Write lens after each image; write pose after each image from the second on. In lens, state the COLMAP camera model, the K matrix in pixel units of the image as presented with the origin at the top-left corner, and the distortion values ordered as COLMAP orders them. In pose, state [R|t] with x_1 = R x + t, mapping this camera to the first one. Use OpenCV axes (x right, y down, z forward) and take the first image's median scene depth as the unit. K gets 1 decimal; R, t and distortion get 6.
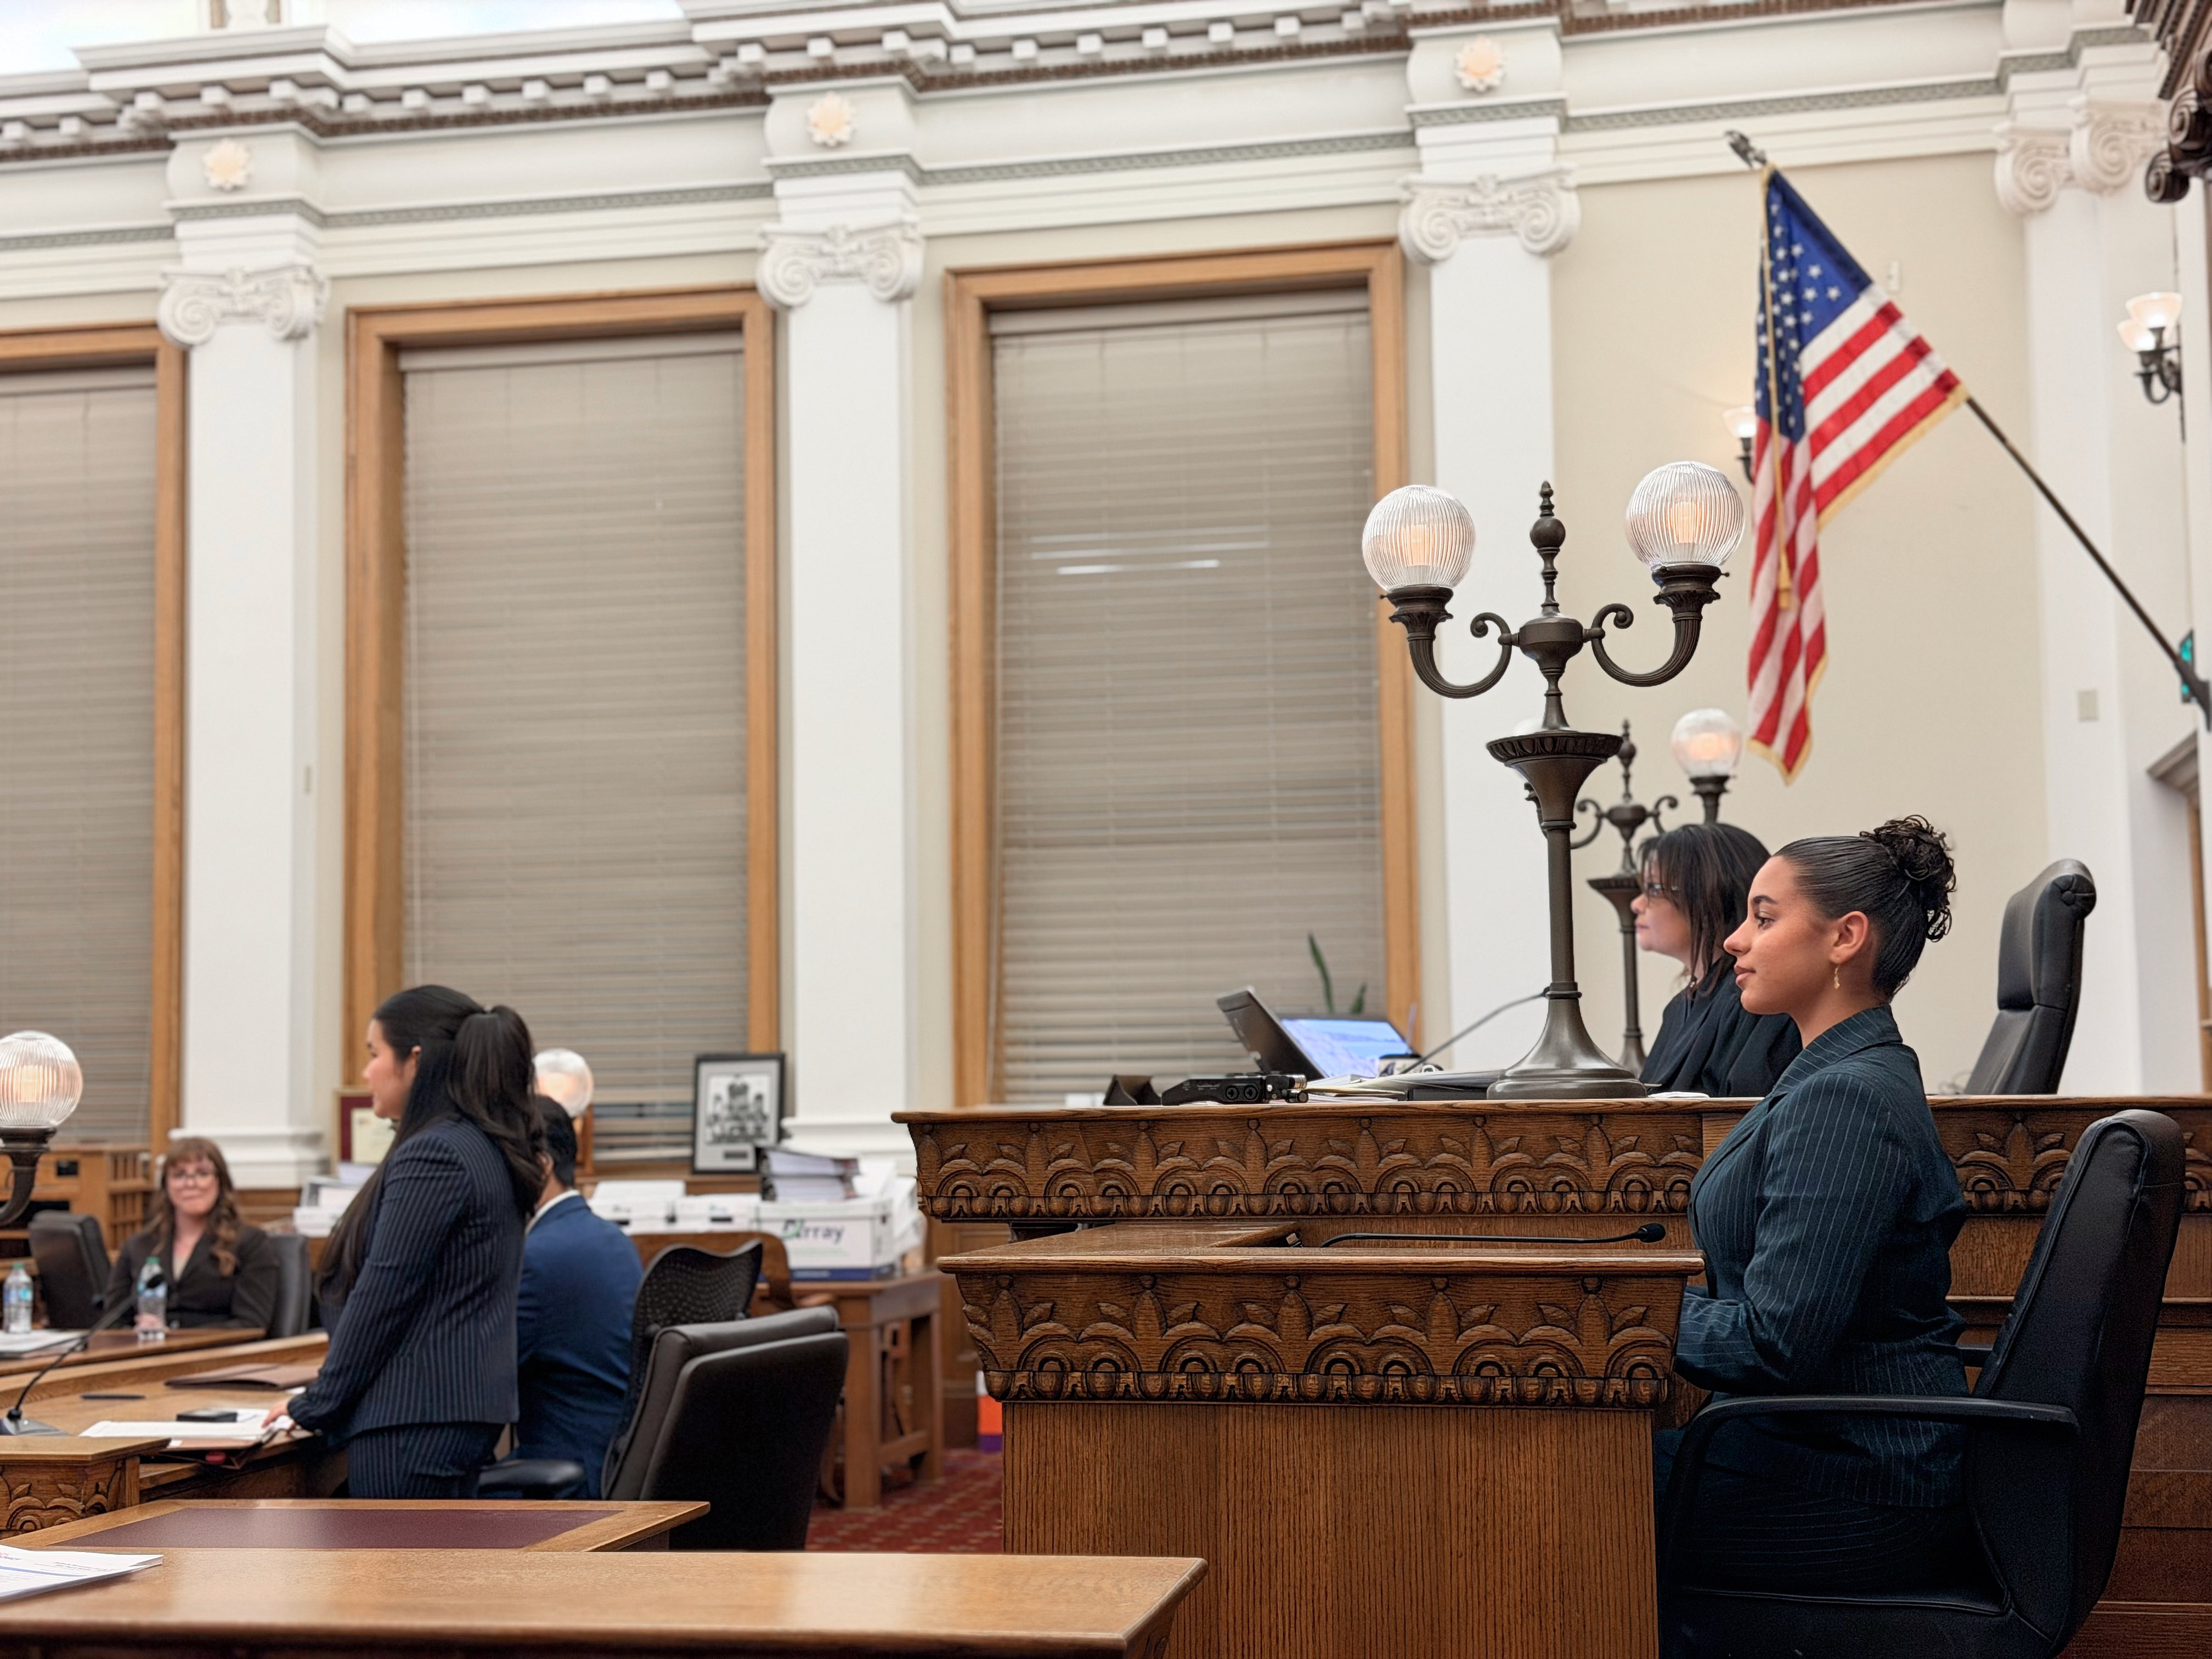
lens RADIAL K [[3064.7, 0, 1105.7], [0, 3064.7, 799.5], [0, 0, 1]] dist [0.121315, 0.000000]
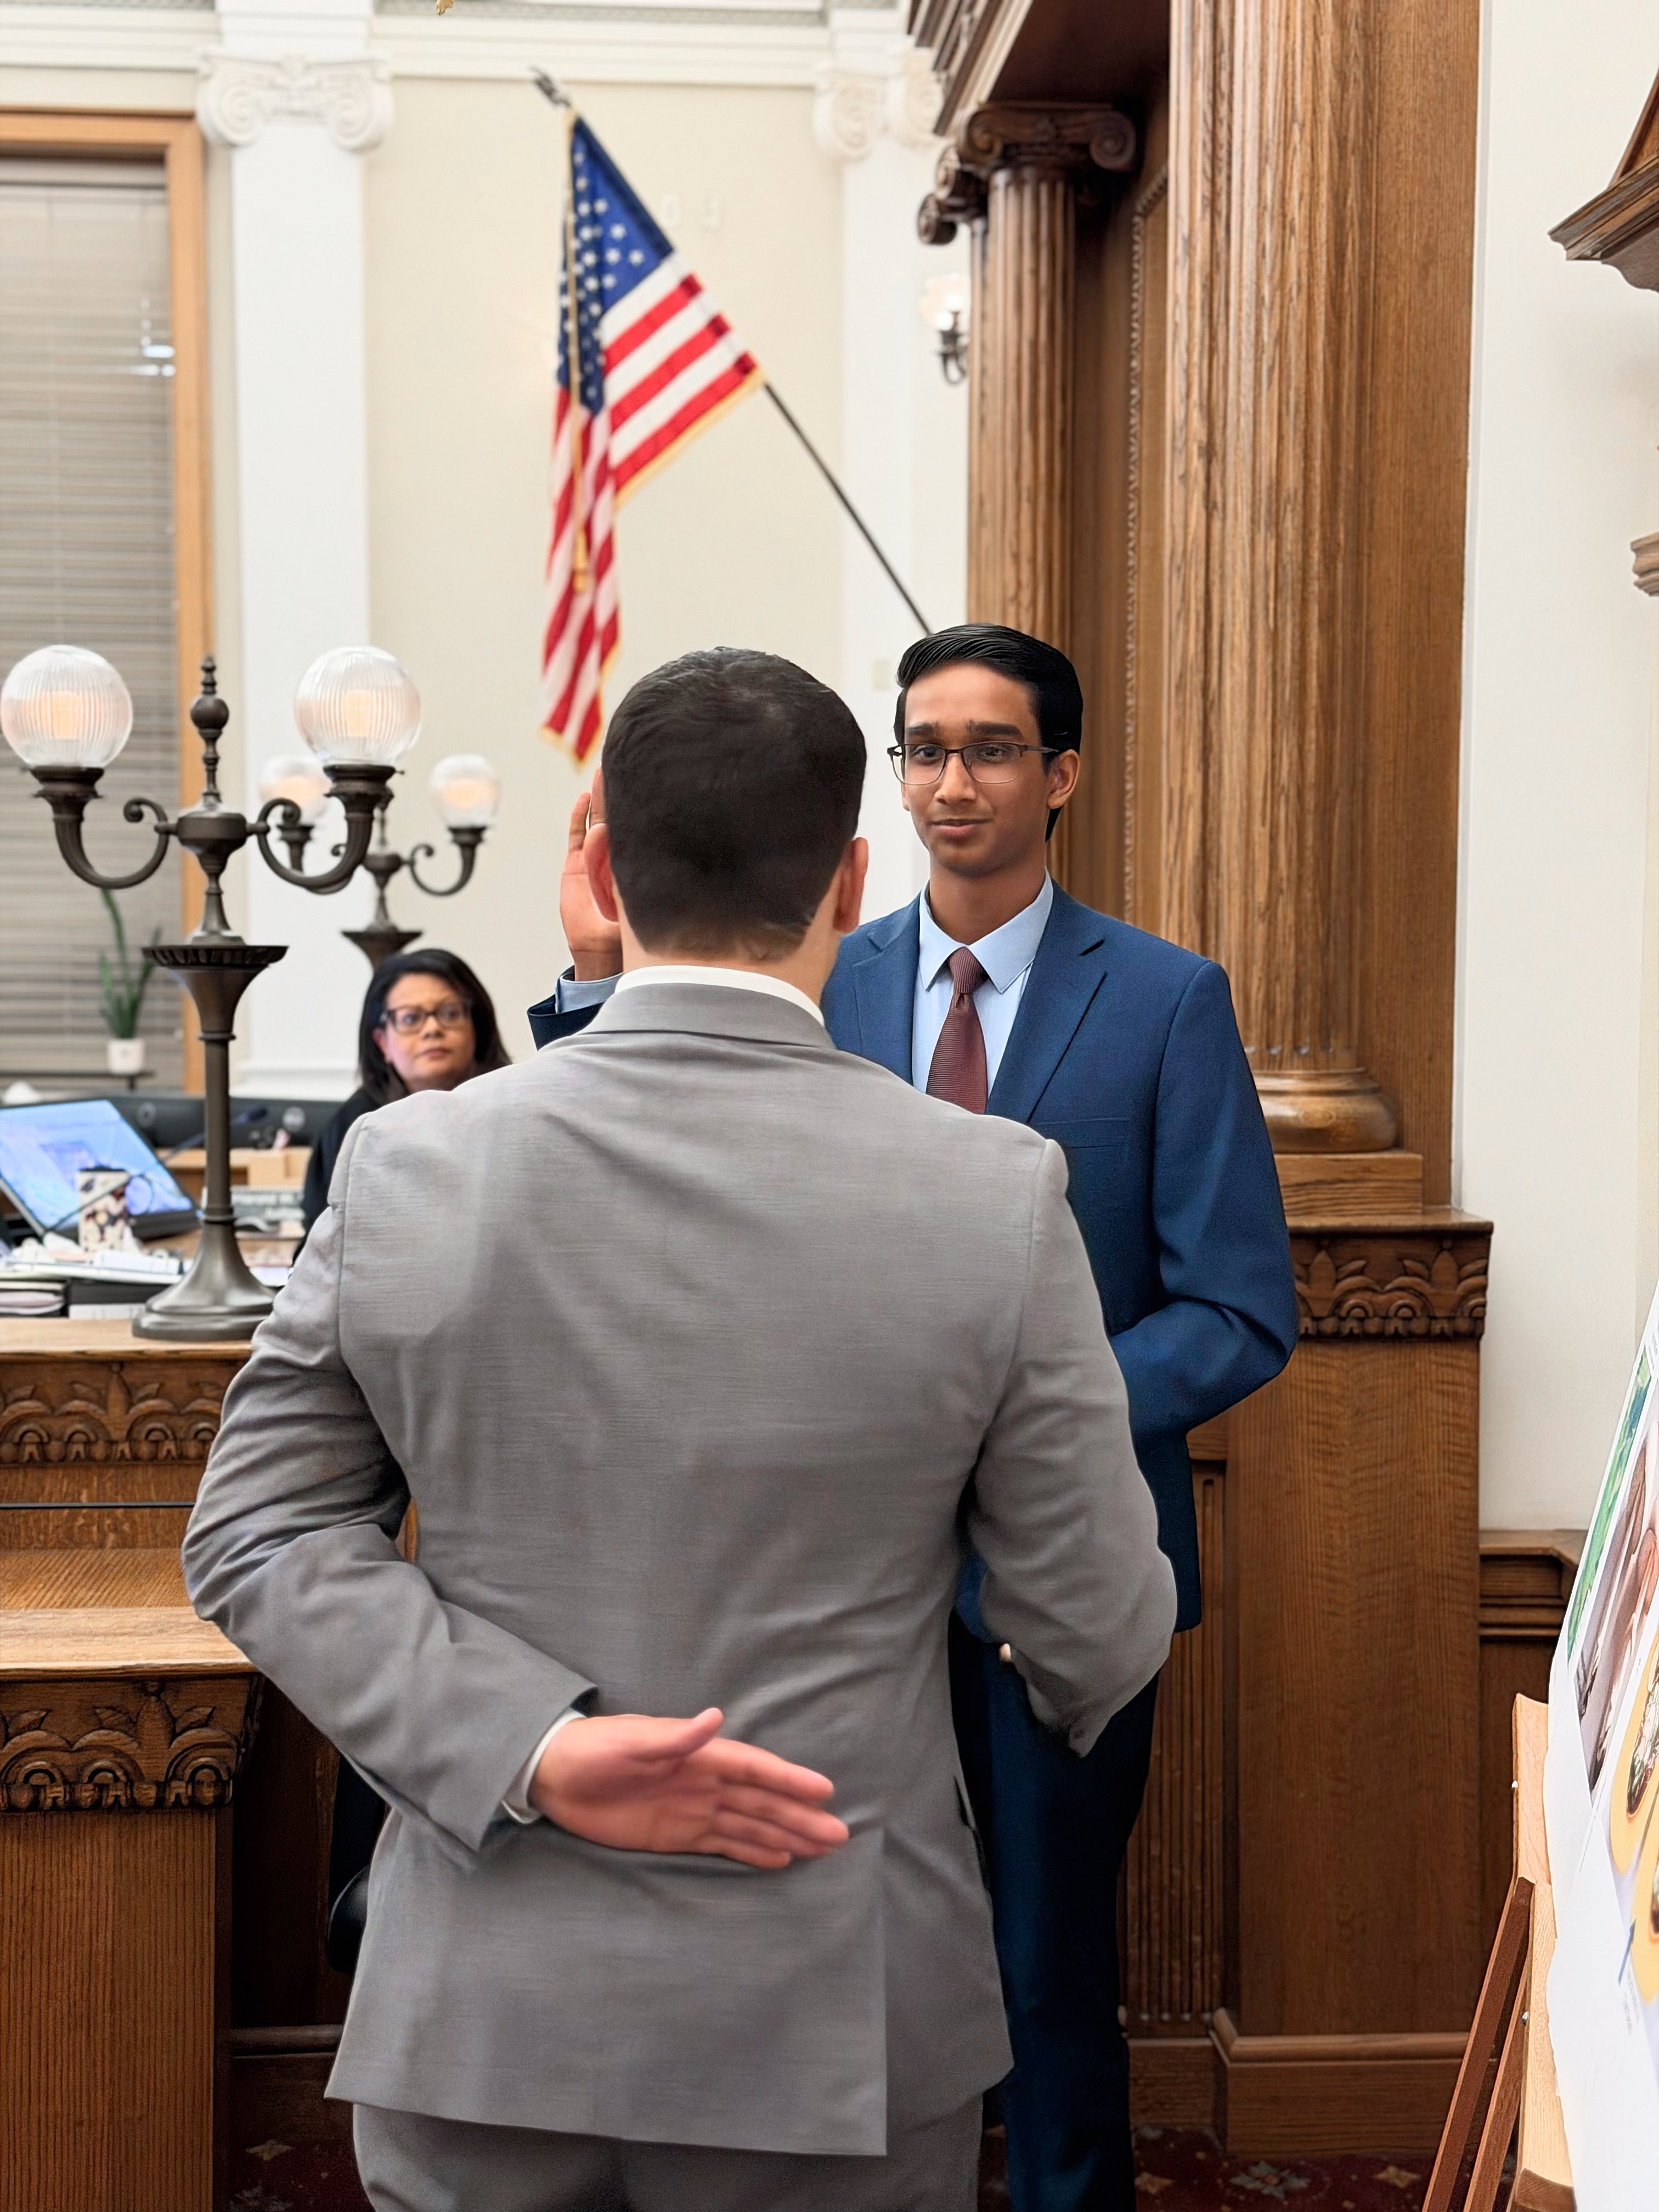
lens RADIAL K [[3064.7, 0, 825.8], [0, 3064.7, 1117.0], [0, 0, 1]] dist [0.121315, 0.000000]
pose [[0.962714, 0.000310, 0.270523, 0.072872], [-0.043952, 0.986893, 0.155279, -0.119543], [-0.266929, -0.161379, 0.950108, 0.065608]]
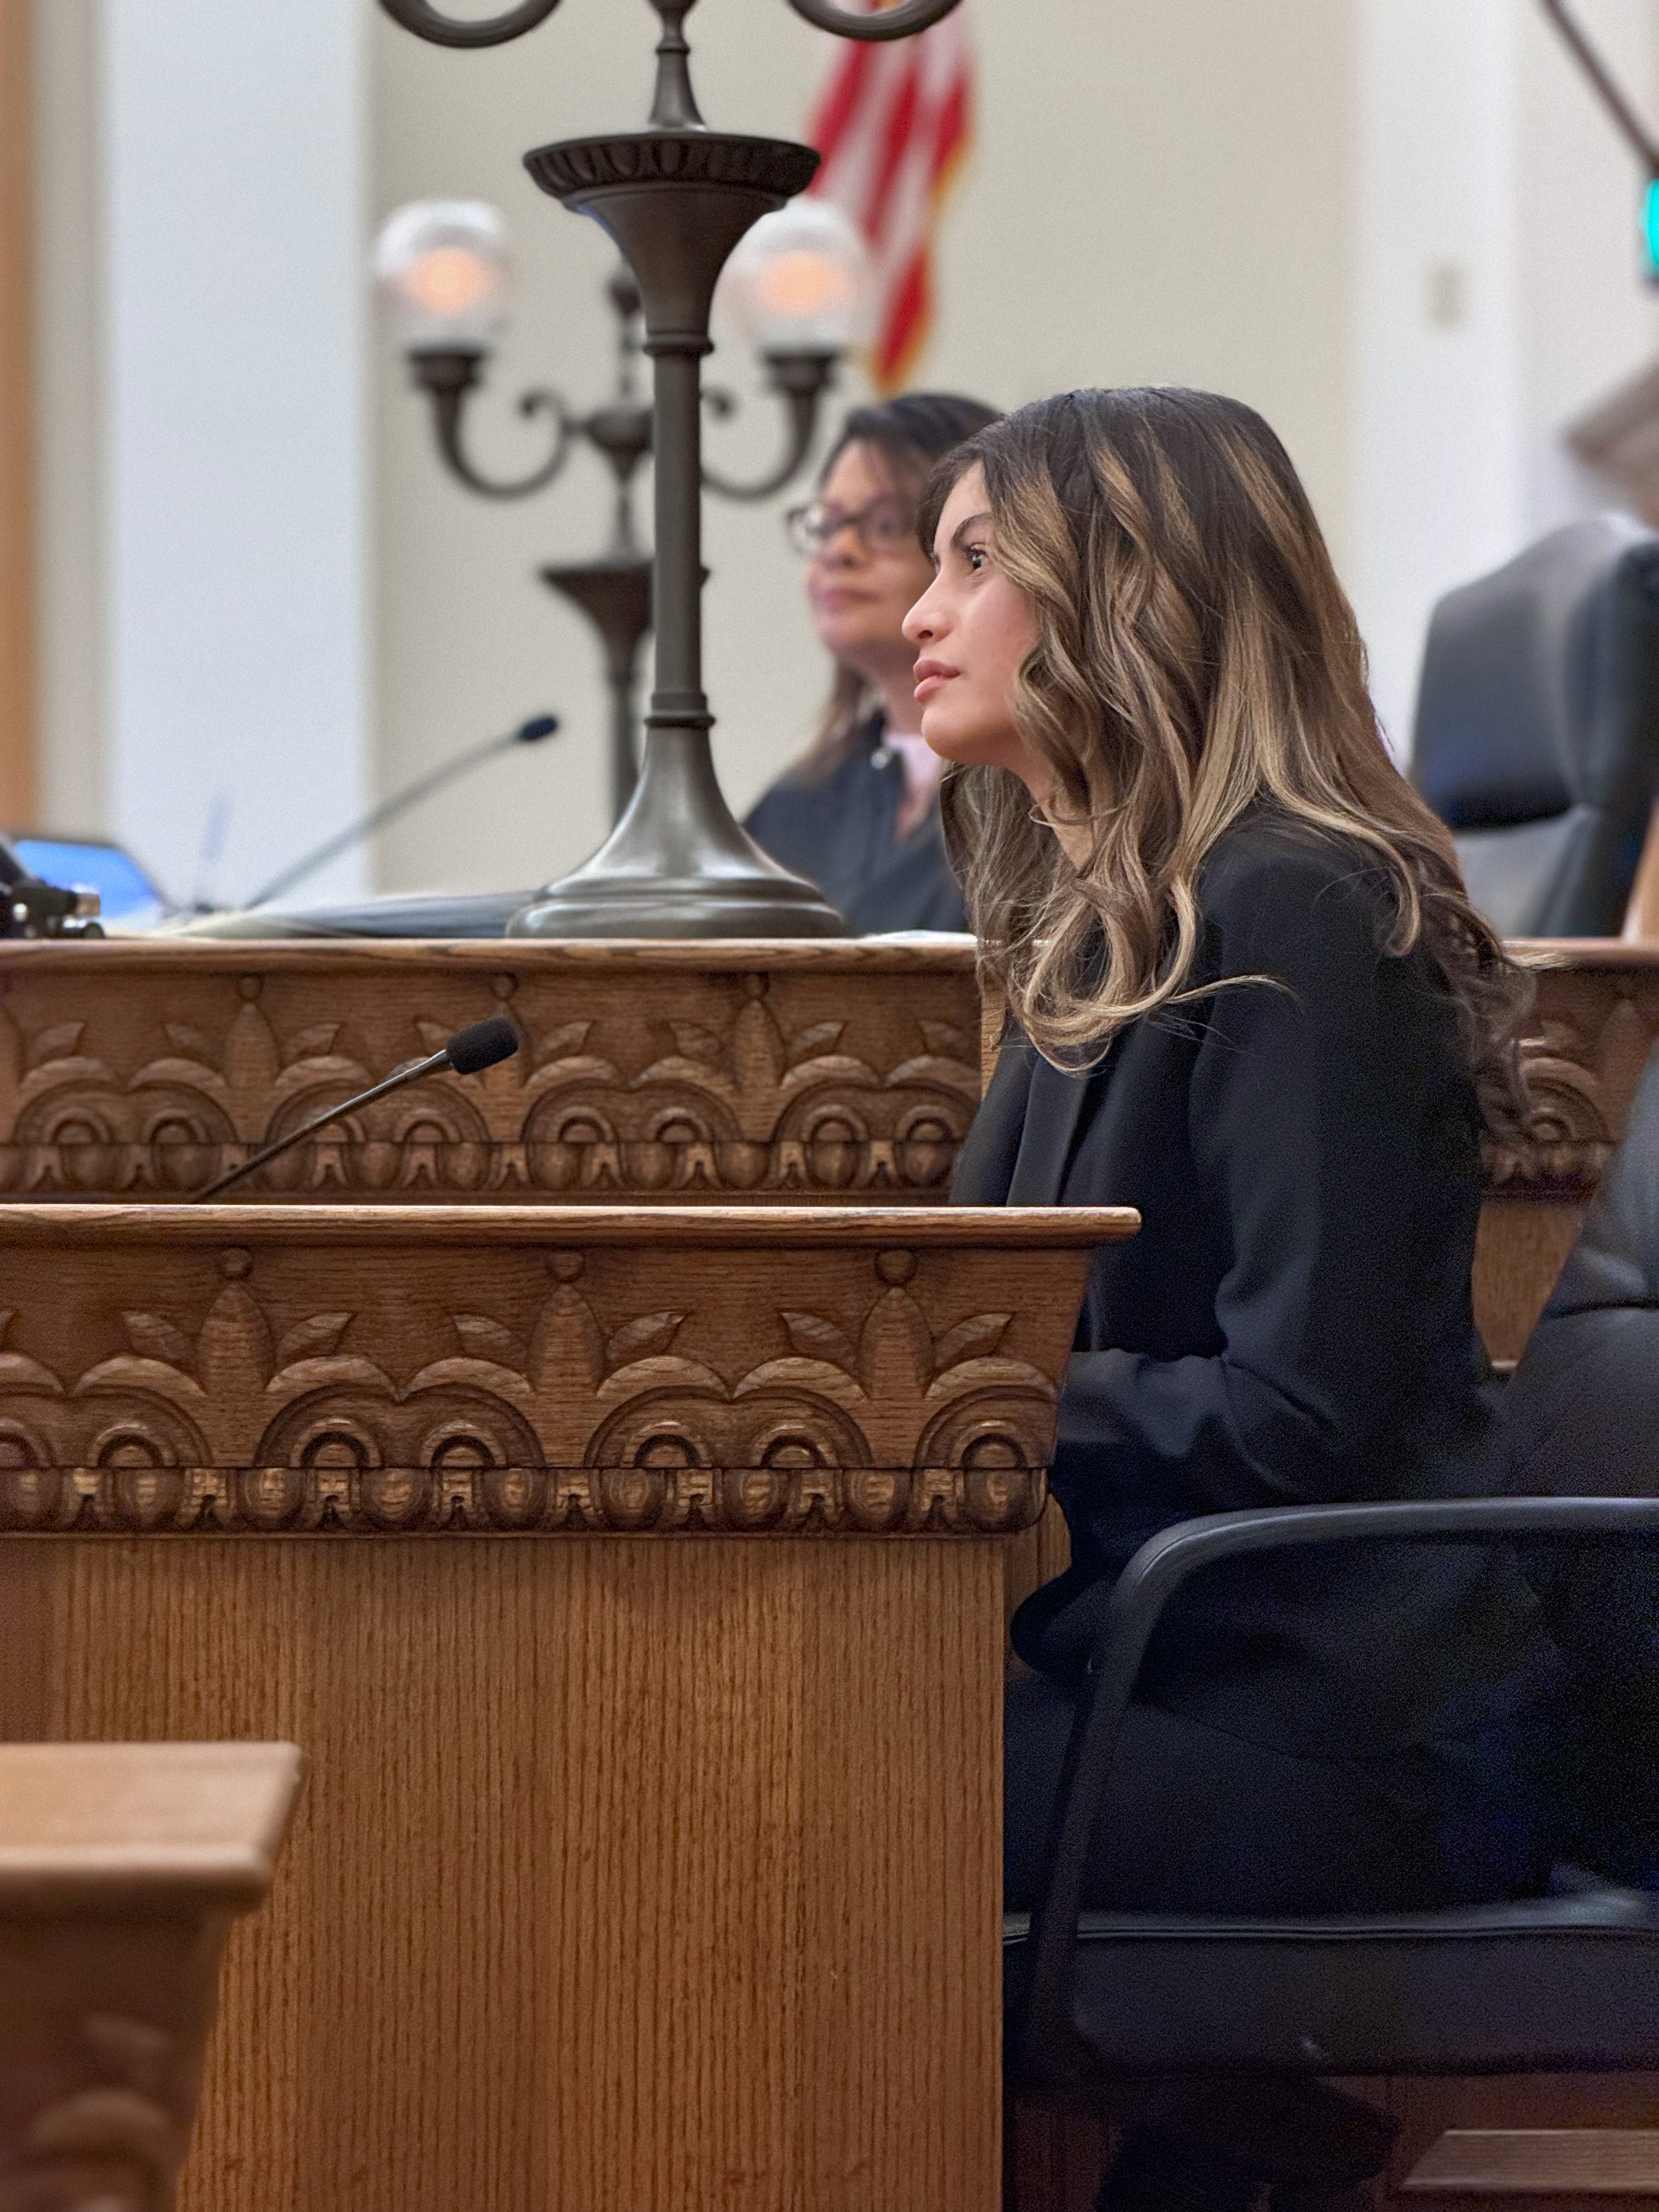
lens RADIAL K [[6671.8, 0, 840.5], [0, 6671.8, 1098.5], [0, 0, 1]] dist [0.240414, 0.000000]
pose [[0.969916, 0.015664, 0.242935, -0.066212], [-0.036288, 0.996081, 0.080654, 0.038349], [-0.240720, -0.087043, 0.966684, 0.034248]]
